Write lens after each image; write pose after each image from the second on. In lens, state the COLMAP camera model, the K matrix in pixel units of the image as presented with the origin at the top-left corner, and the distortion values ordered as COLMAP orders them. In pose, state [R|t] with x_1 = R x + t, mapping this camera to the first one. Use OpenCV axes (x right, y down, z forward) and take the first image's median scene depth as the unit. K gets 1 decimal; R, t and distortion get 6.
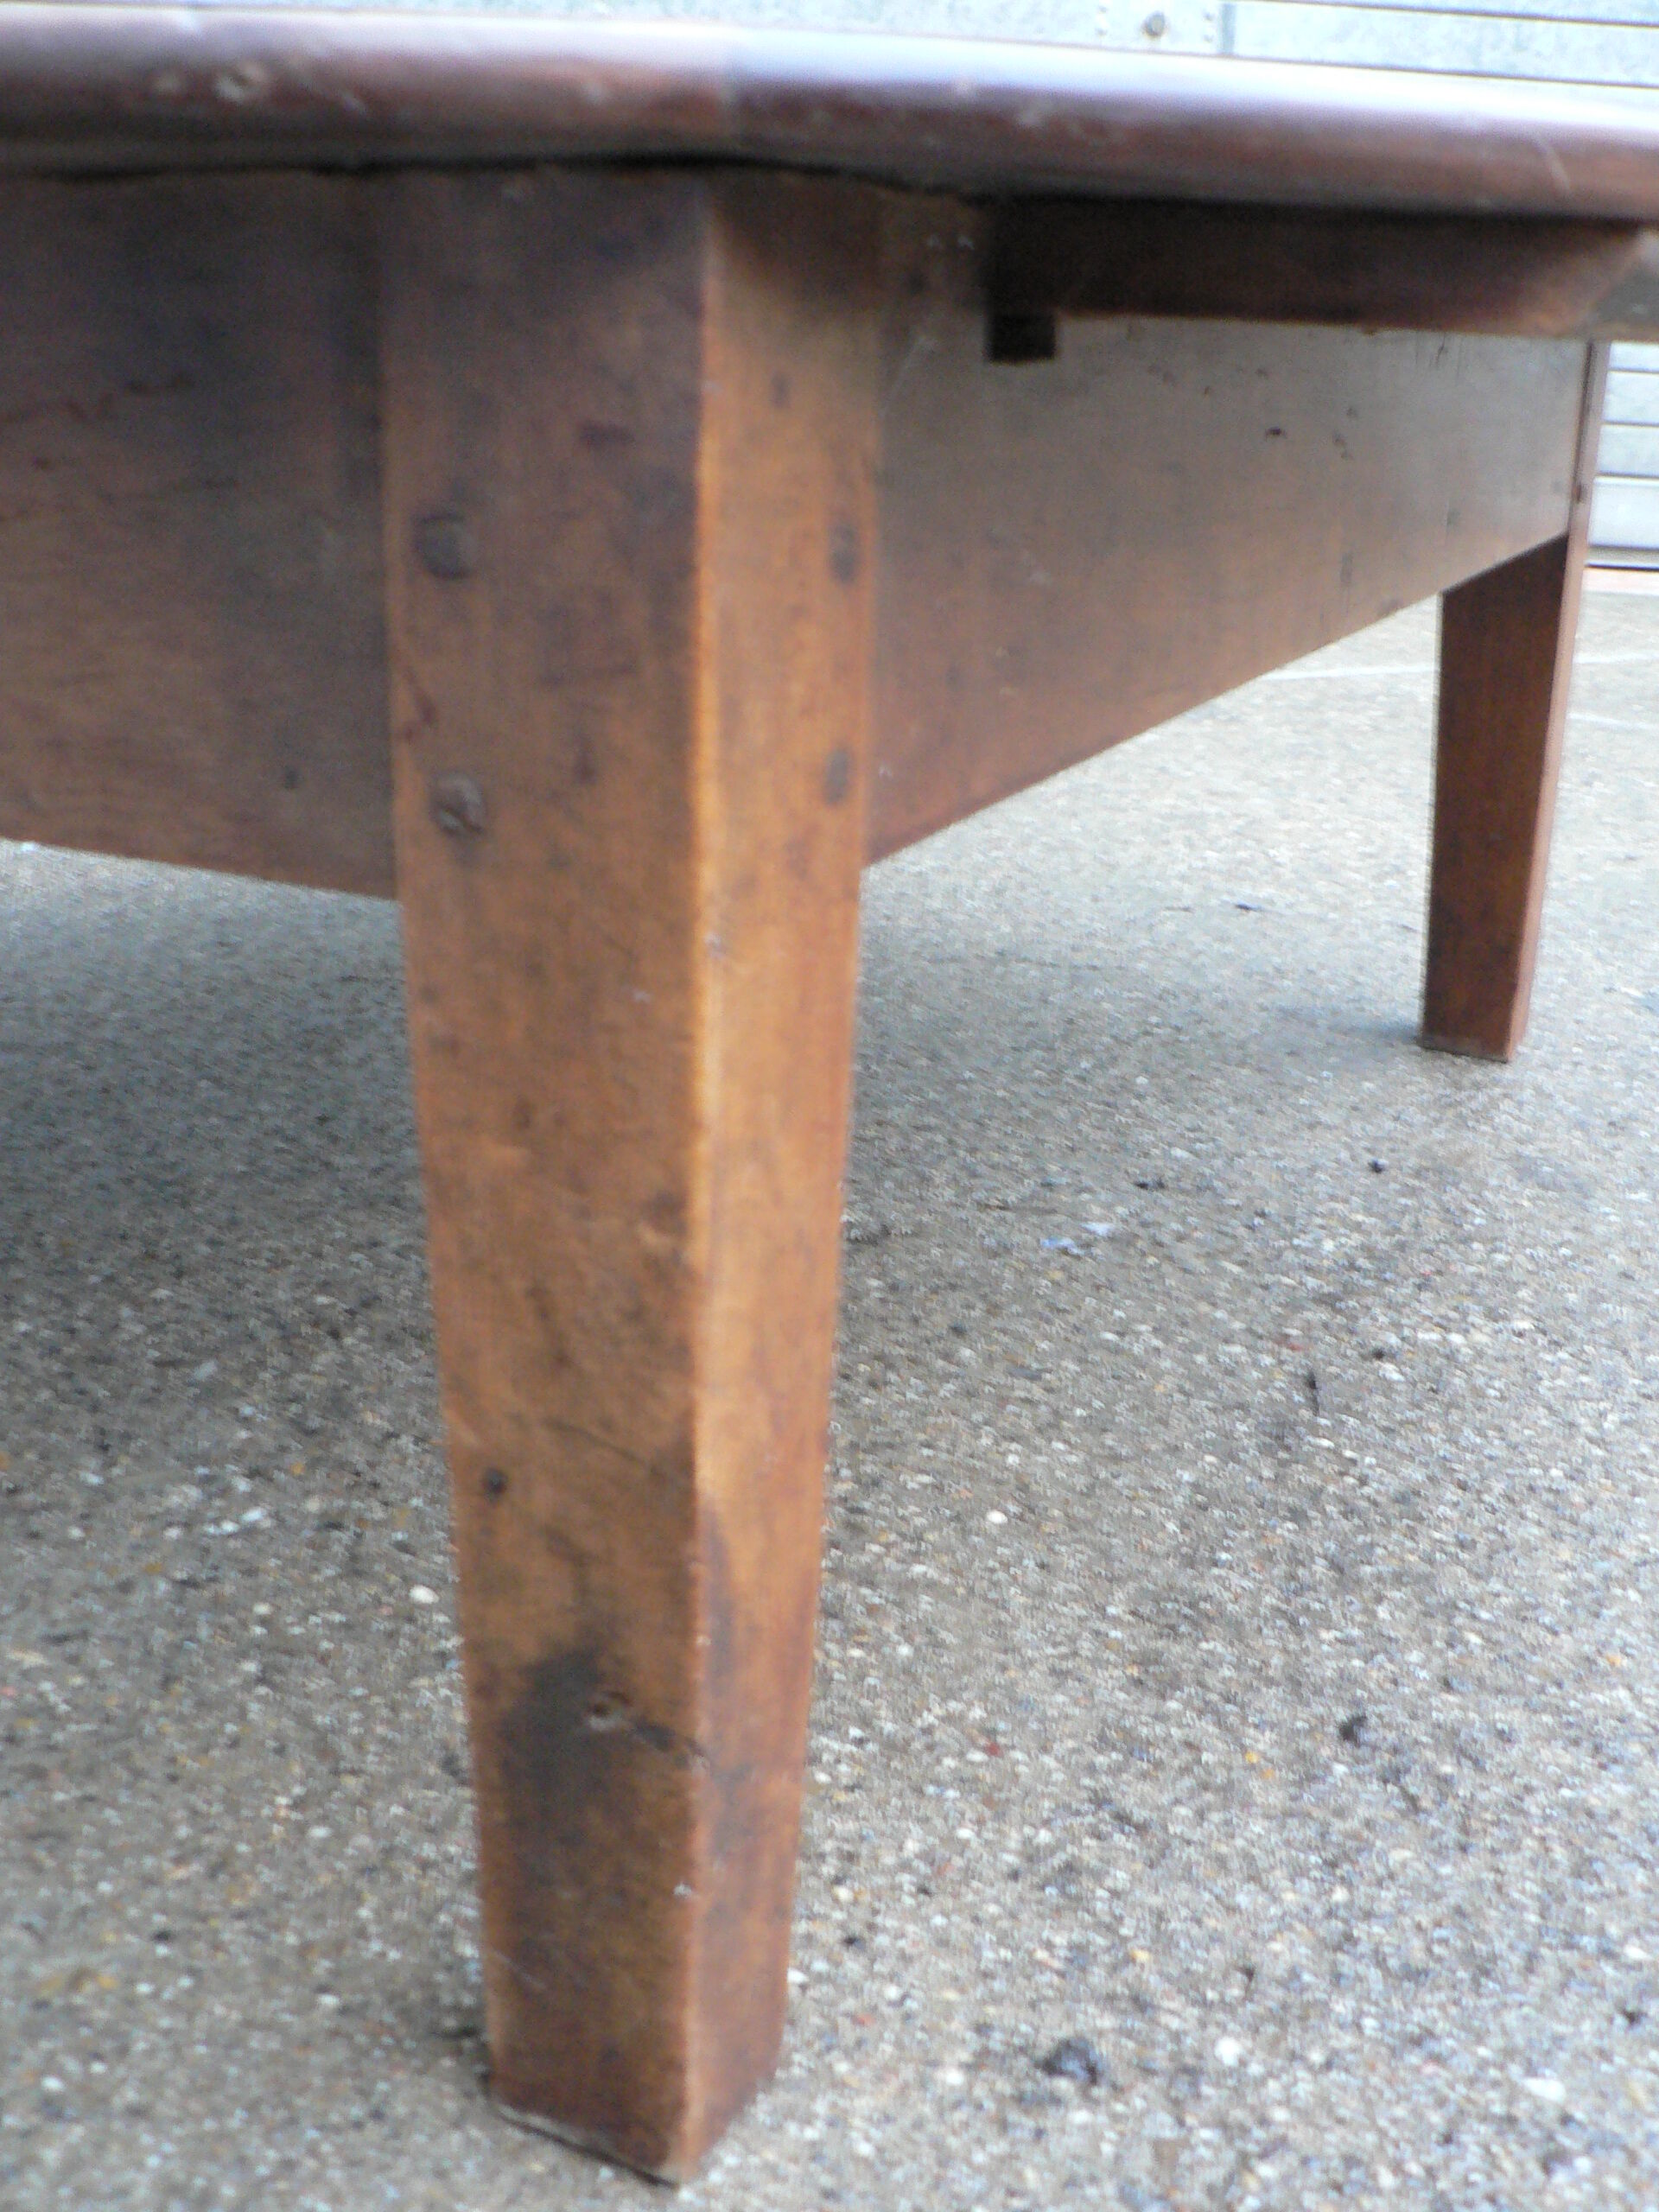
lens RADIAL K [[2409.3, 0, 778.7], [0, 2409.3, 1176.0], [0, 0, 1]] dist [-0.190735, 0.211029]
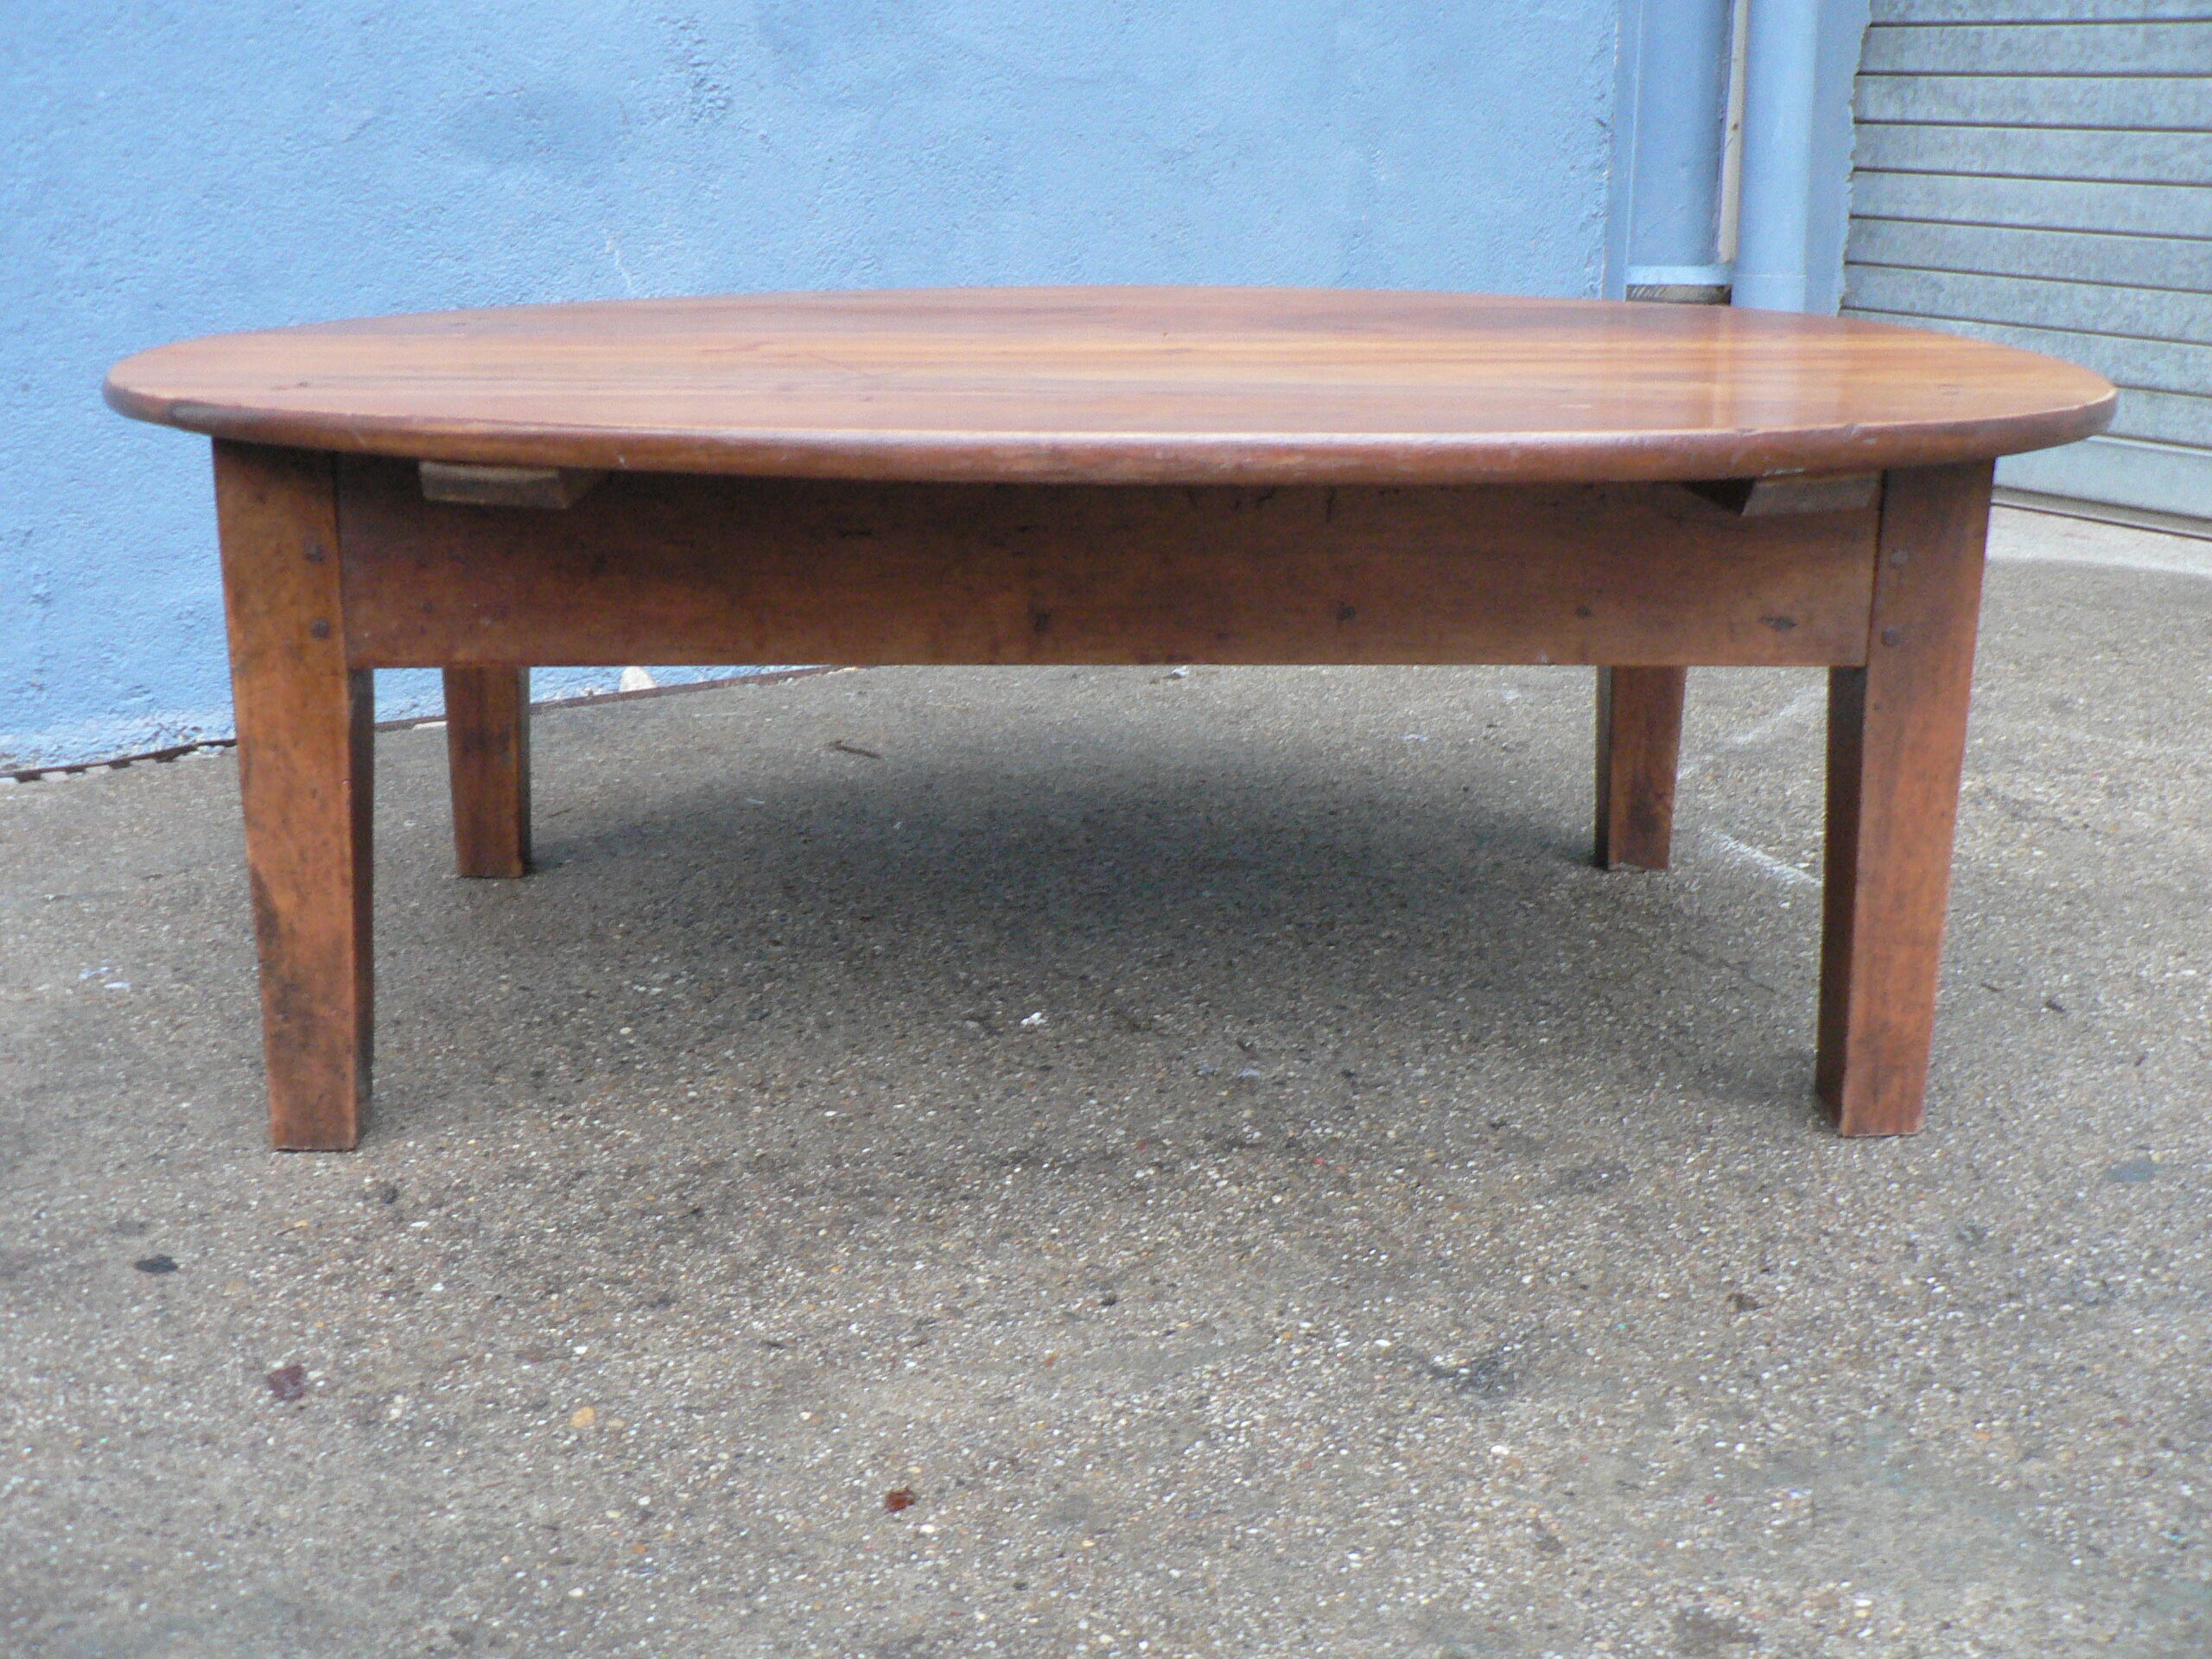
lens RADIAL K [[2410.1, 0, 1087.4], [0, 2410.1, 823.0], [0, 0, 1]] dist [-0.196316, 0.216161]
pose [[0.501091, 0.212560, -0.838884, 1.820330], [-0.312495, 0.948403, 0.053647, -0.241099], [0.807004, 0.235265, 0.541660, 0.161148]]
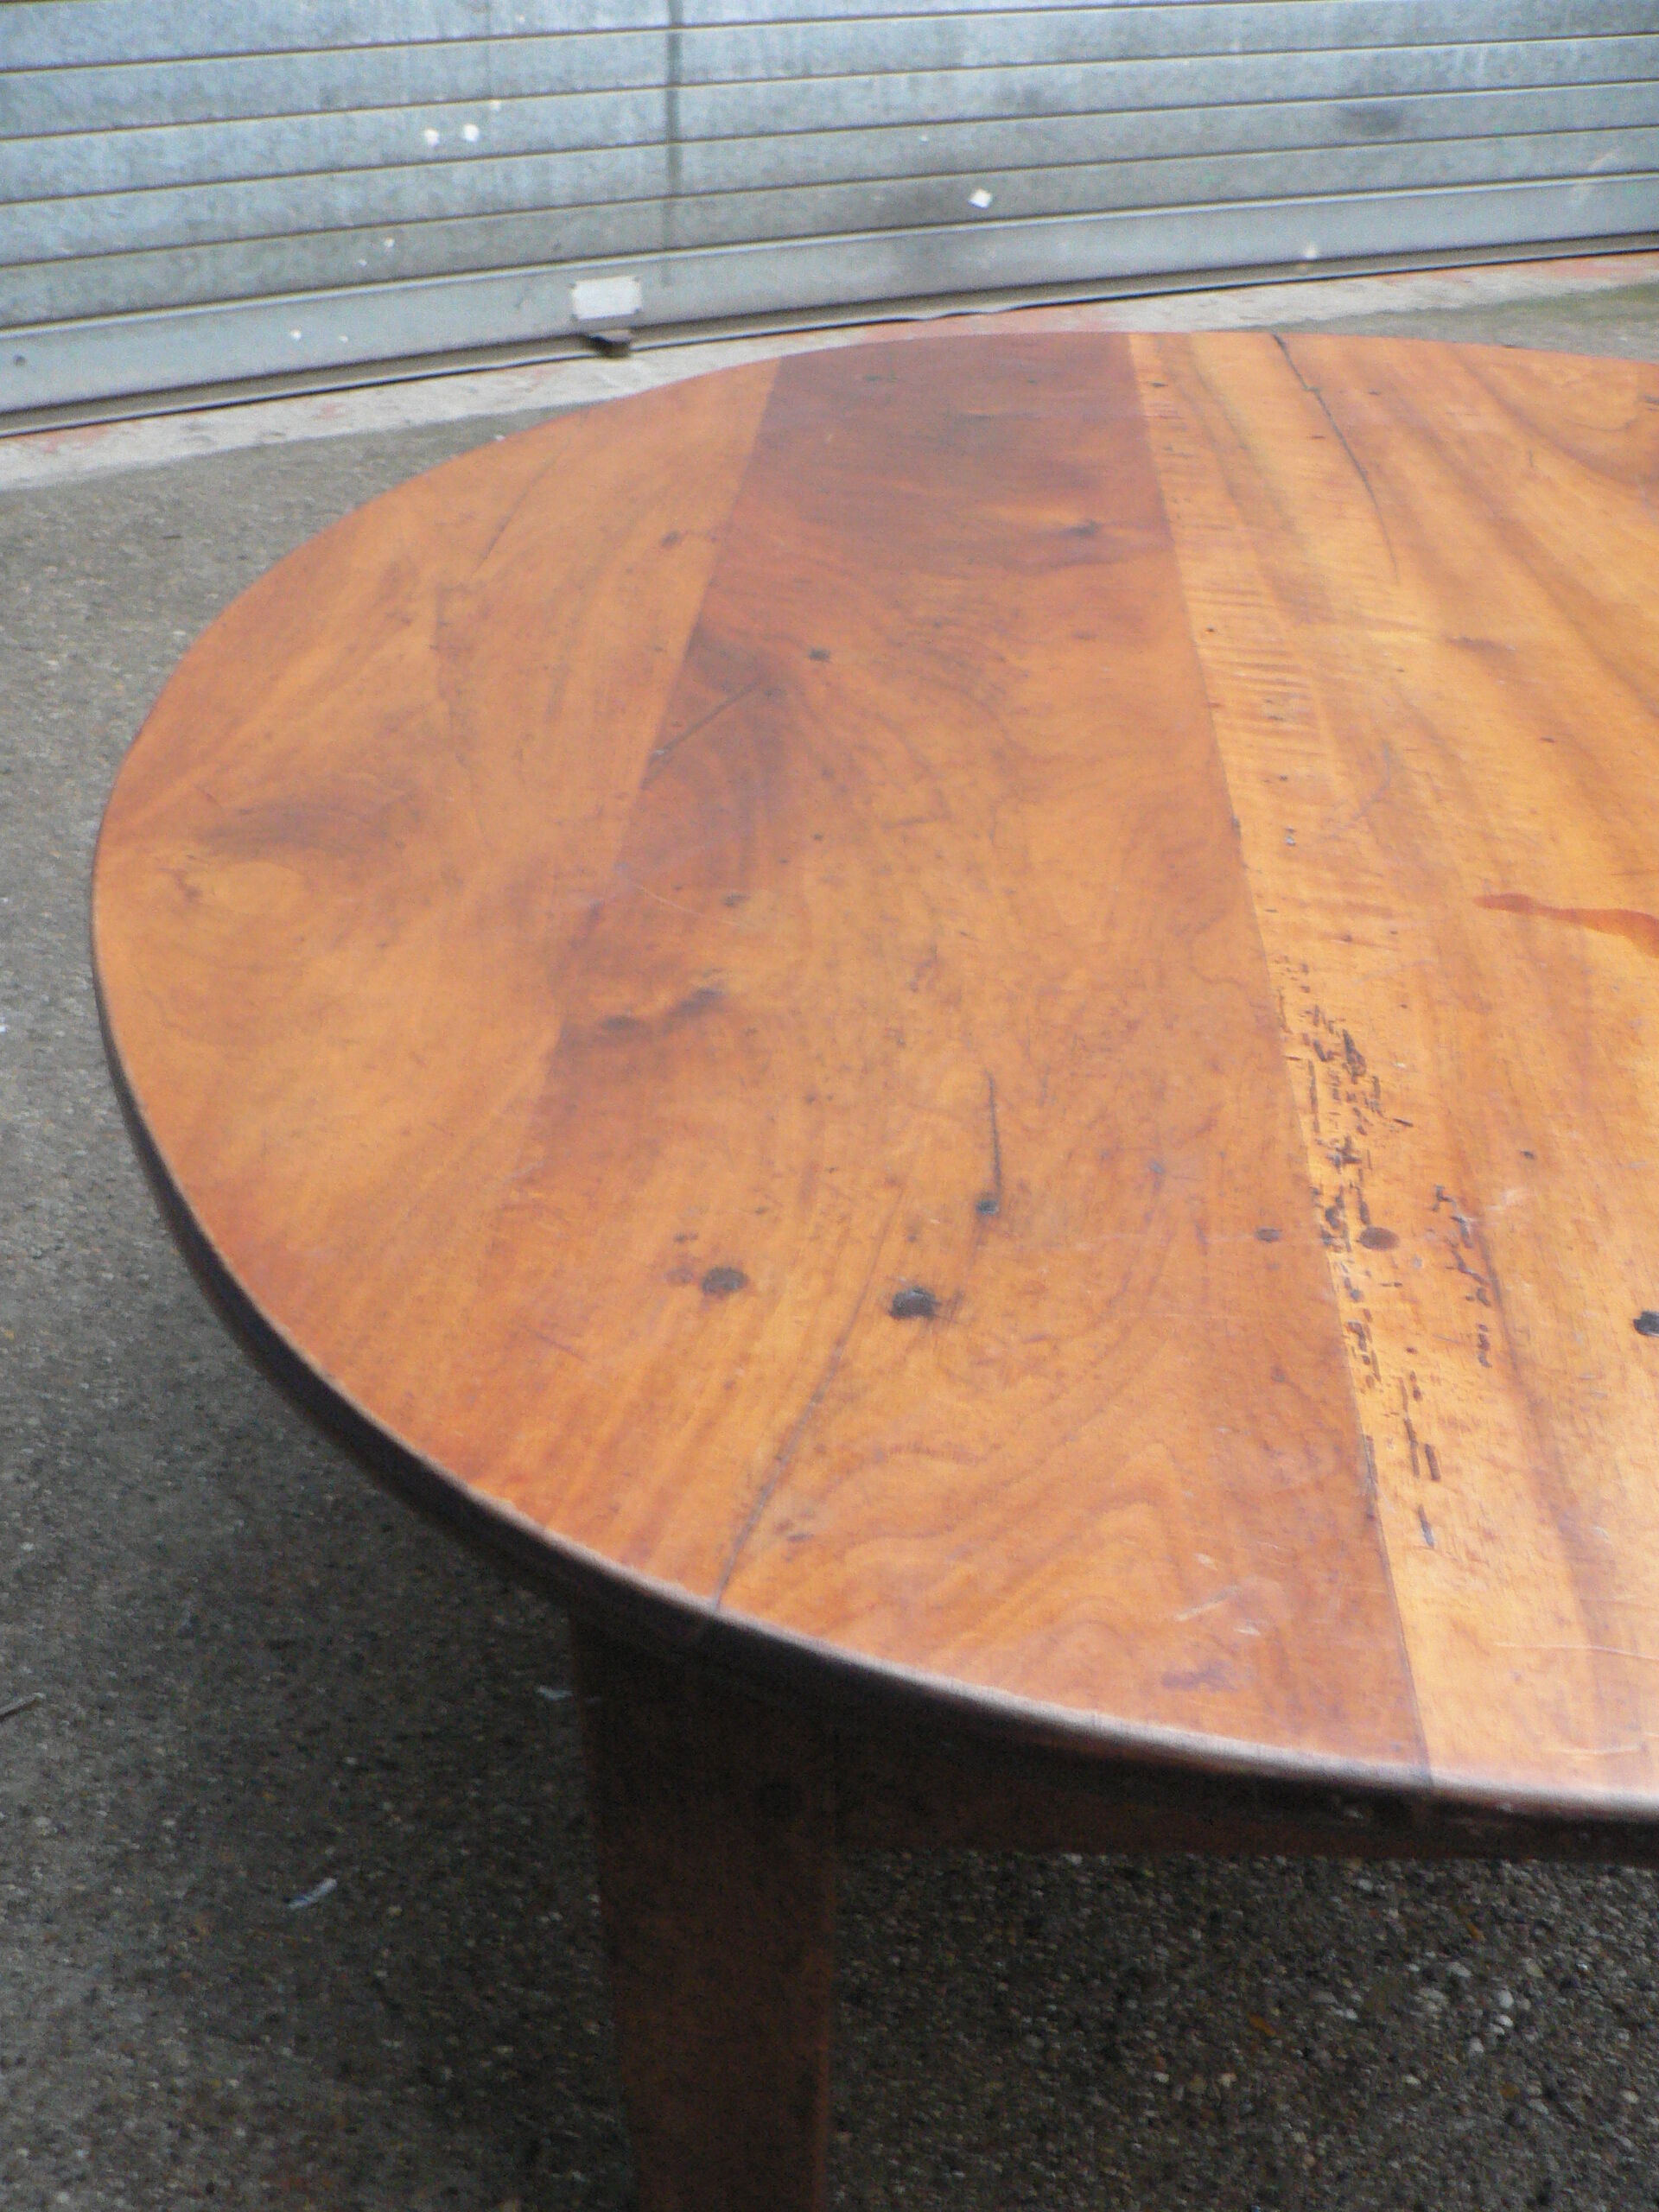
lens RADIAL K [[2410.1, 0, 801.3], [0, 2410.1, 1156.1], [0, 0, 1]] dist [-0.196316, 0.216161]
pose [[0.918475, -0.239117, 0.315003, -0.881859], [0.184603, 0.963631, 0.193229, -0.600609], [-0.349751, -0.119325, 0.929212, 0.105850]]
